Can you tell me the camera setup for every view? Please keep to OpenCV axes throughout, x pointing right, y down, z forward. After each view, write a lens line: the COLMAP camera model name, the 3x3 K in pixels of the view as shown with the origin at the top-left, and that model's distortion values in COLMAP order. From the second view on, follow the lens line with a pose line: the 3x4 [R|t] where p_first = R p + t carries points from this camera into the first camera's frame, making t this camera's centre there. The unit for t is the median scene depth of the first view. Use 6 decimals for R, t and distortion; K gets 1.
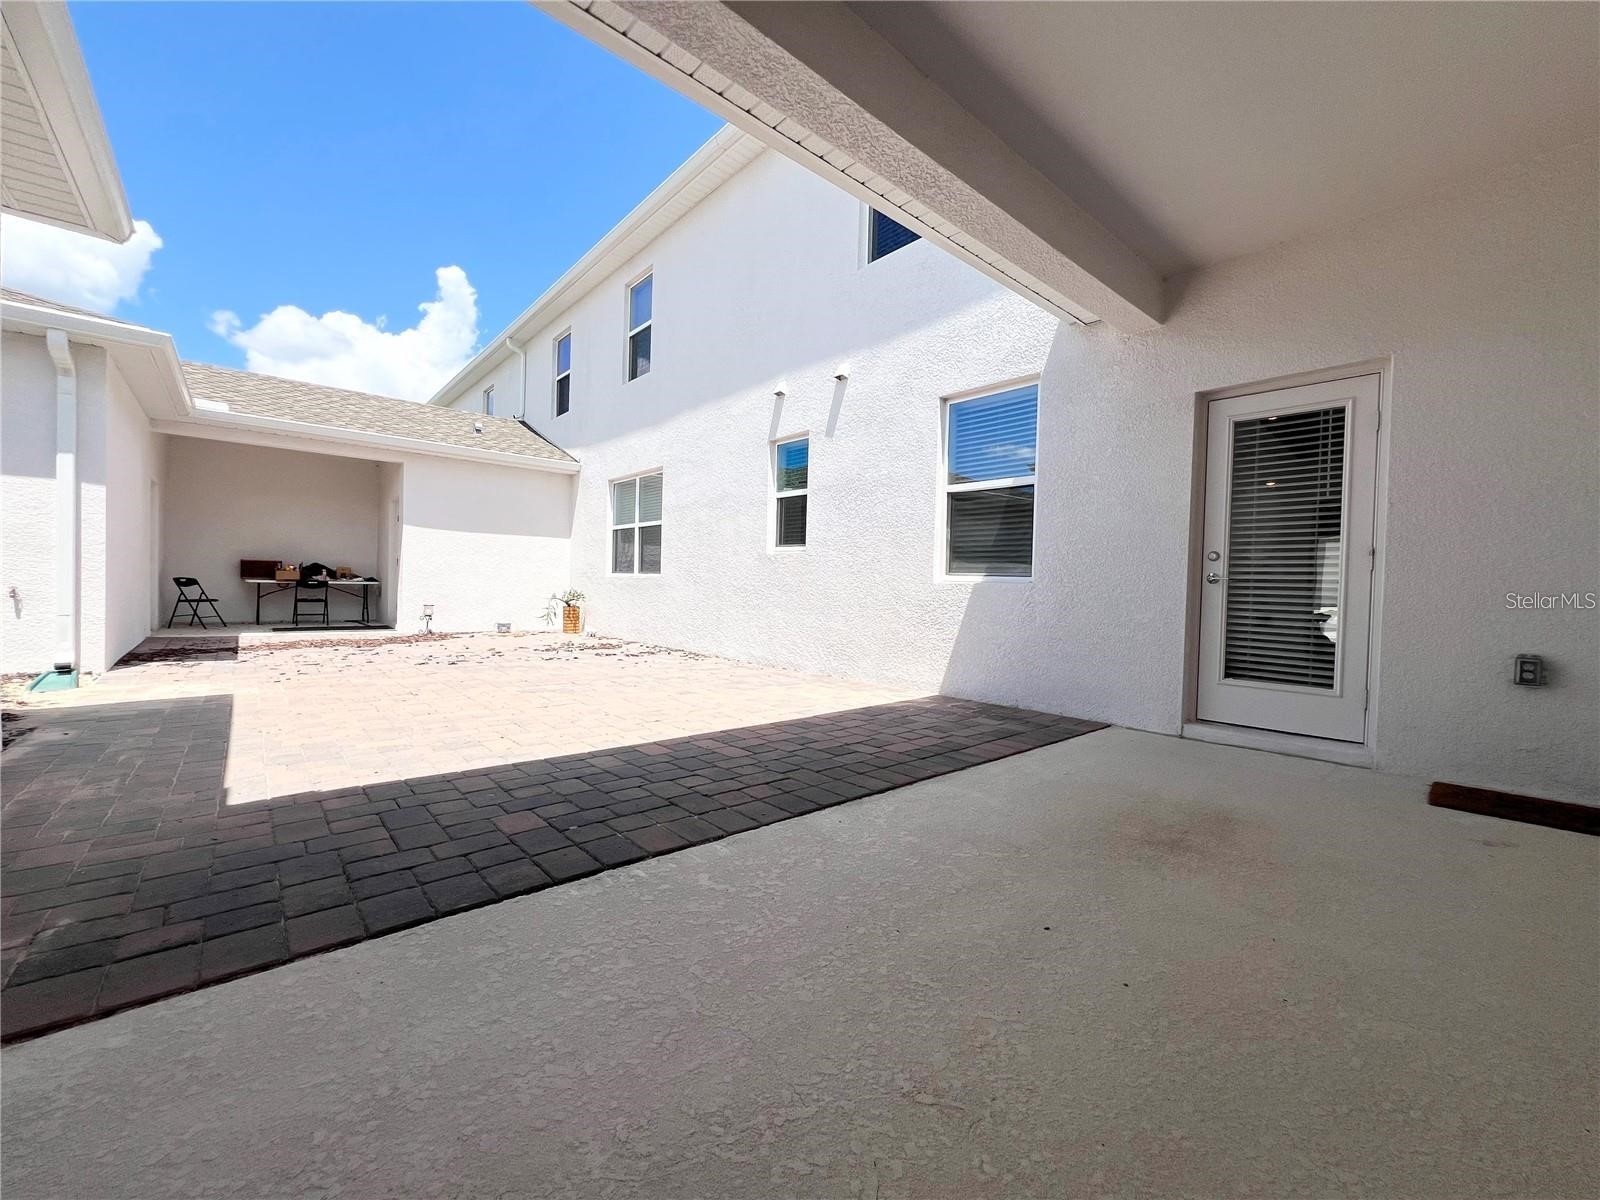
lens RADIAL K [[639.5, 0, 798.3], [0, 639.5, 595.0], [0, 0, 1]] dist [-0.000862, 0.000182]
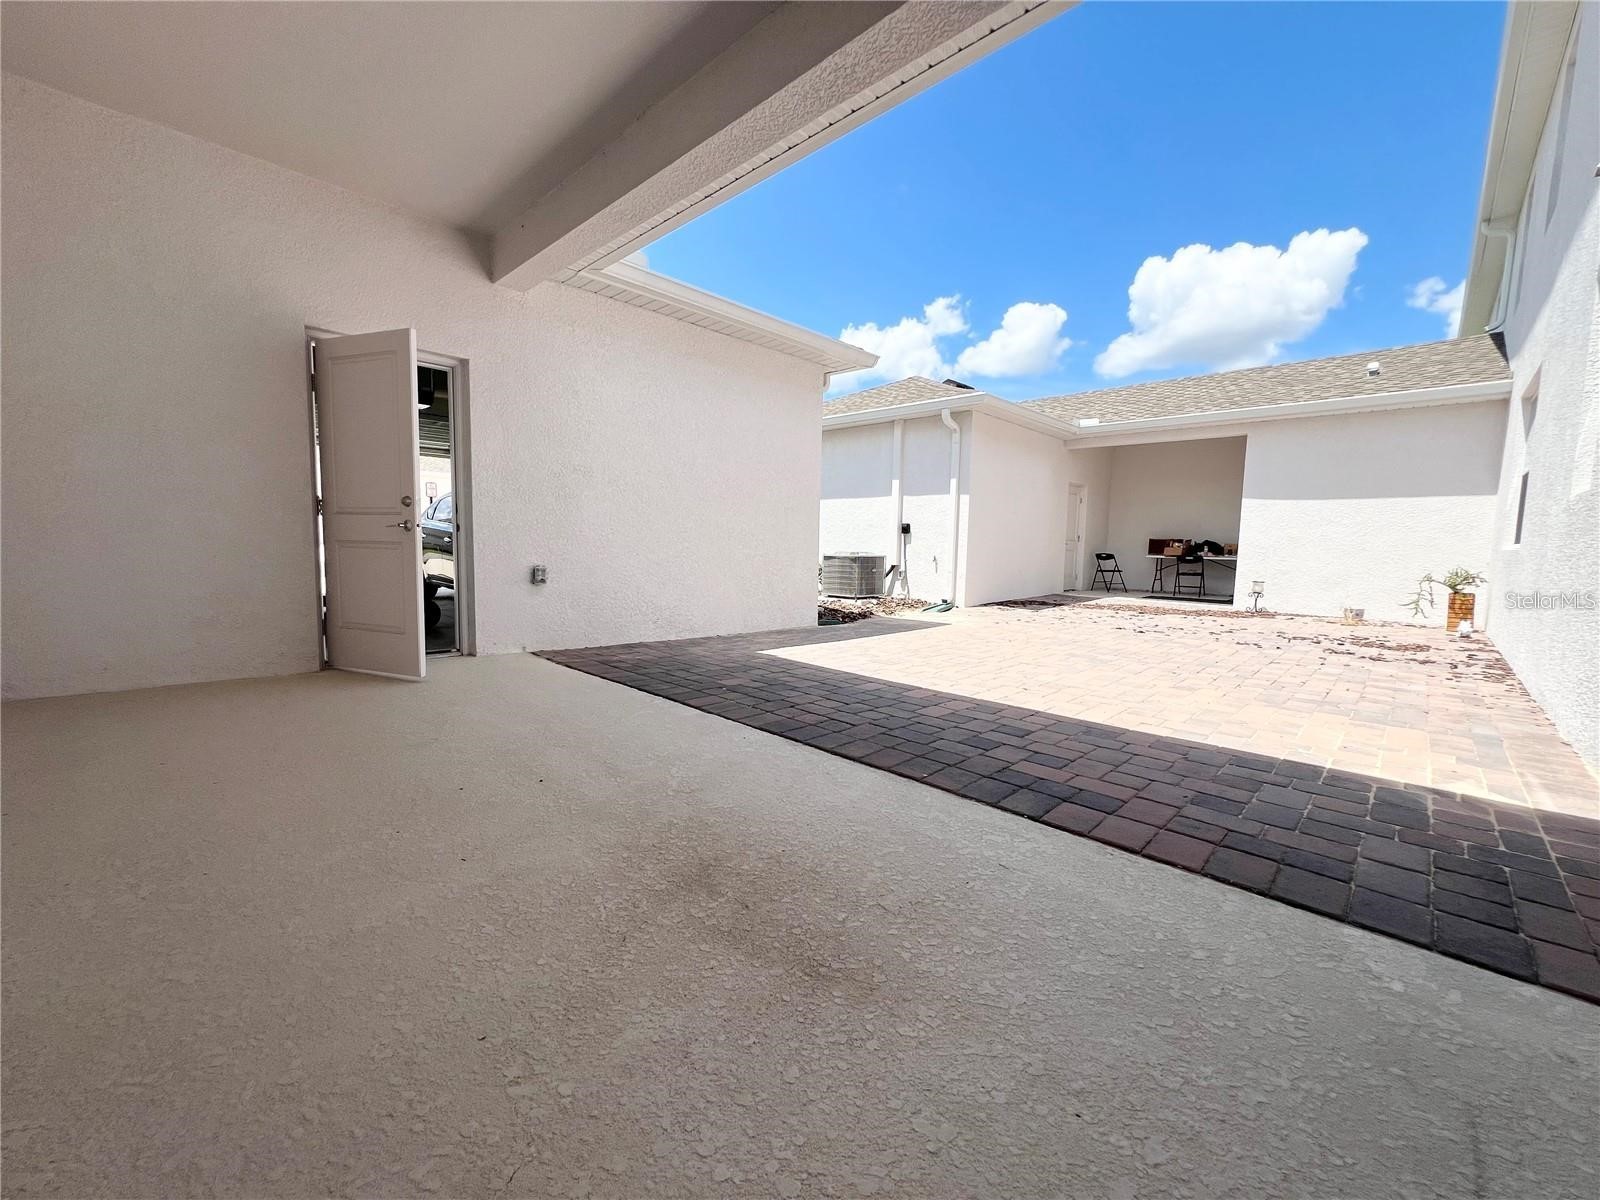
lens RADIAL K [[639.5, 0, 798.3], [0, 639.5, 595.0], [0, 0, 1]] dist [-0.000862, 0.000182]
pose [[0.081000, 0.059031, -0.994965, 0.565132], [-0.032590, 0.997868, 0.056550, 0.008404], [0.996181, 0.027845, 0.082751, 0.452854]]
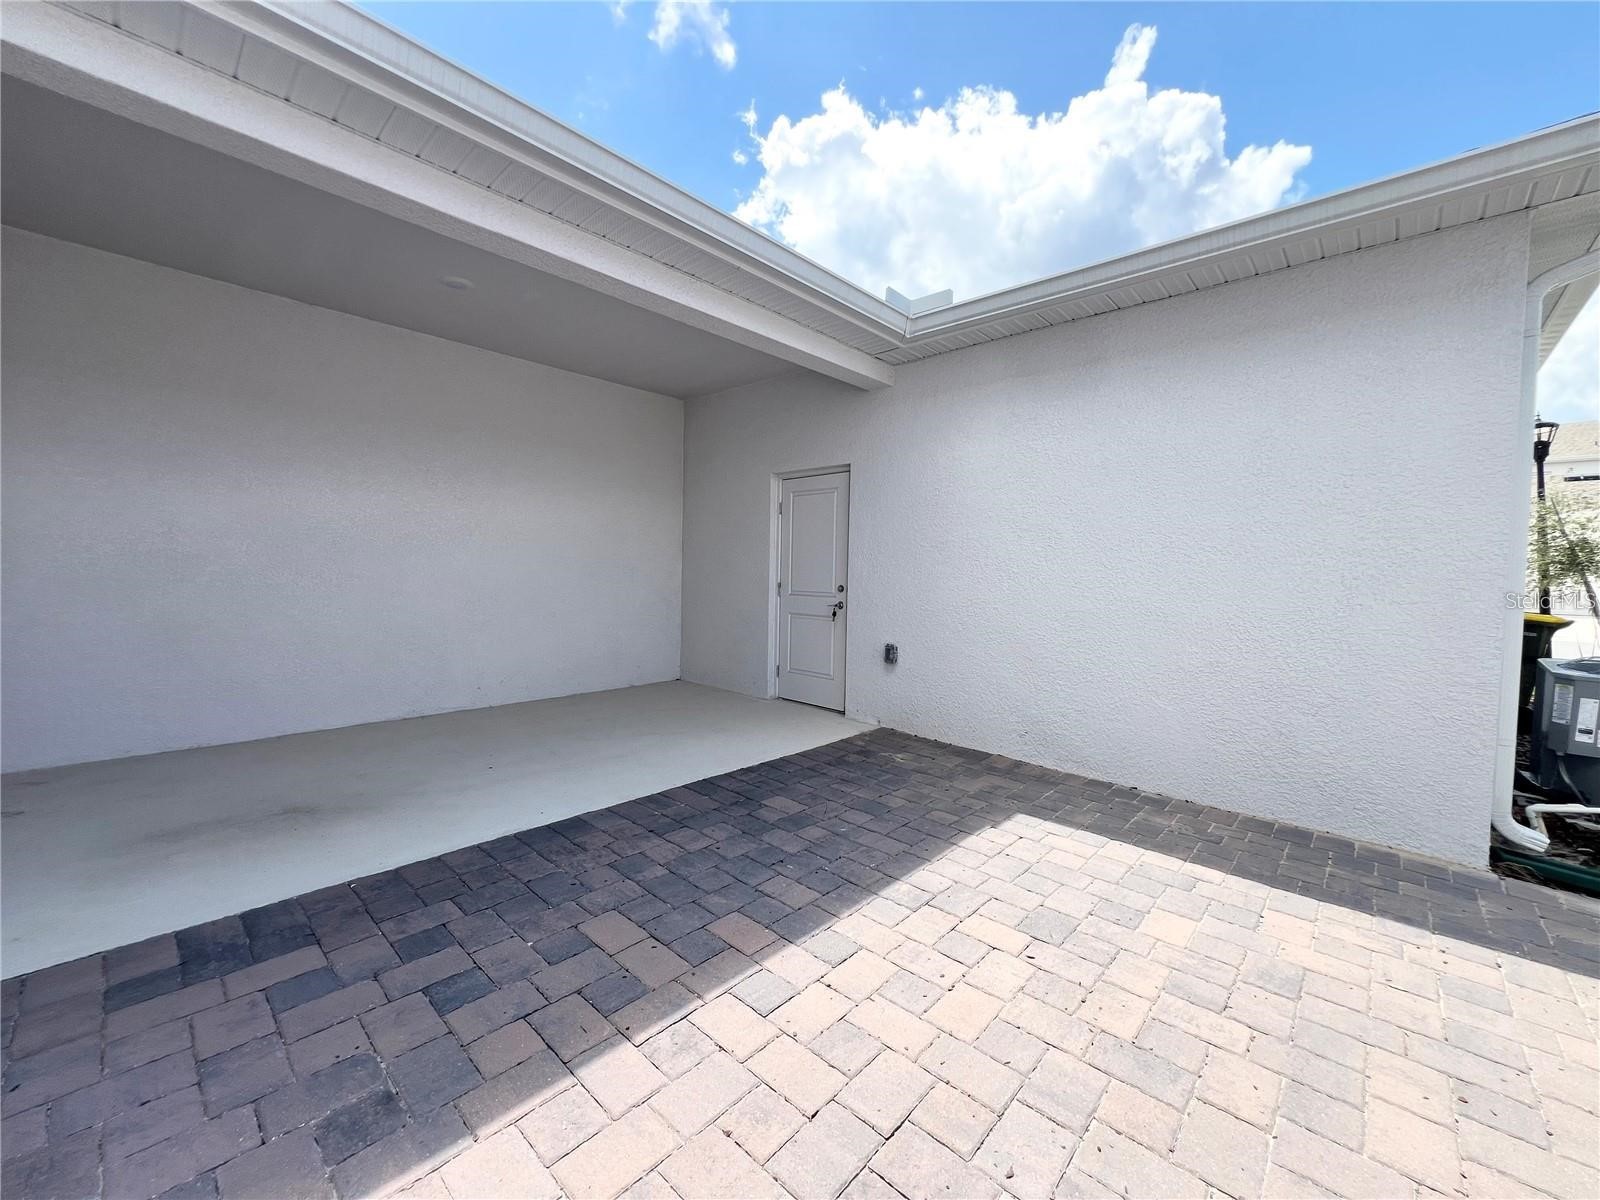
lens RADIAL K [[639.5, 0, 798.3], [0, 639.5, 595.0], [0, 0, 1]] dist [-0.000862, 0.000182]
pose [[-0.993143, -0.043670, -0.108446, -0.130262], [-0.048579, 0.997891, 0.043049, -0.073598], [0.106338, 0.048022, -0.993170, 1.050243]]
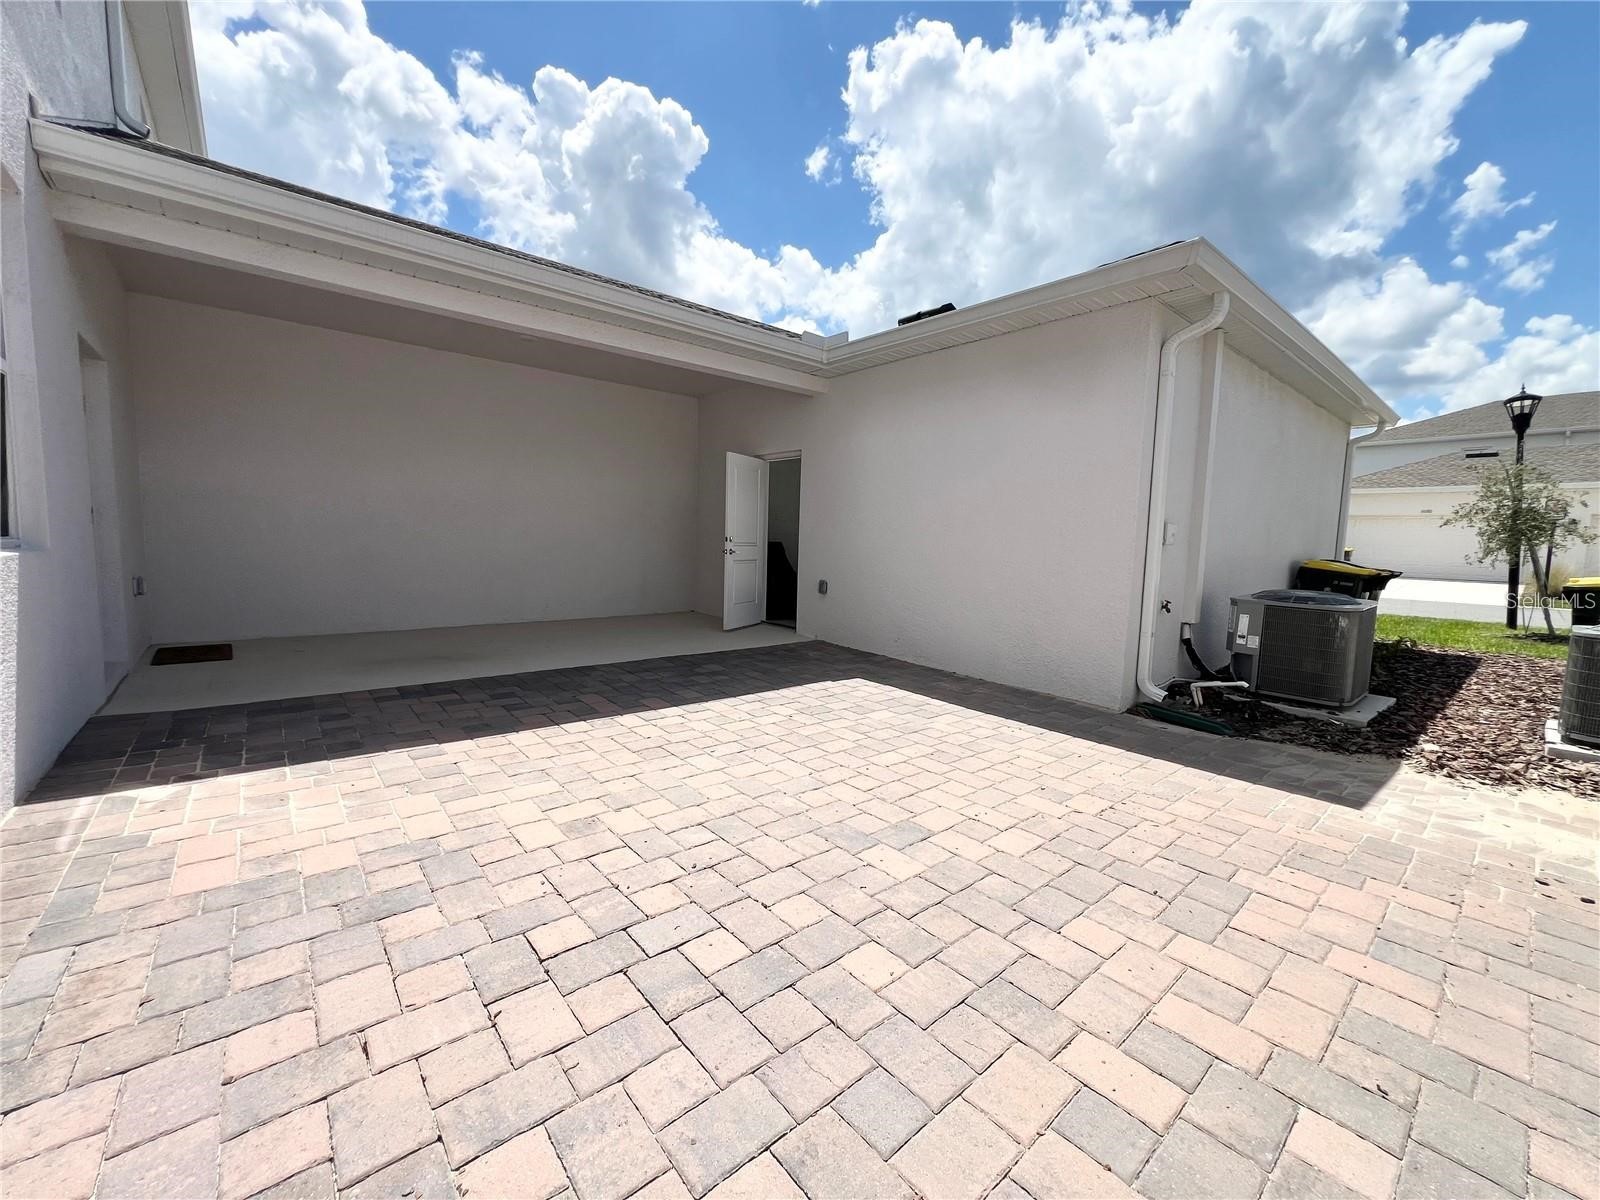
lens RADIAL K [[639.5, 0, 798.3], [0, 639.5, 595.0], [0, 0, 1]] dist [-0.000862, 0.000182]
pose [[-0.998161, -0.059662, 0.010695, -0.329554], [-0.058263, 0.993066, 0.102106, -0.068189], [-0.016713, 0.101295, -0.994716, 1.437549]]
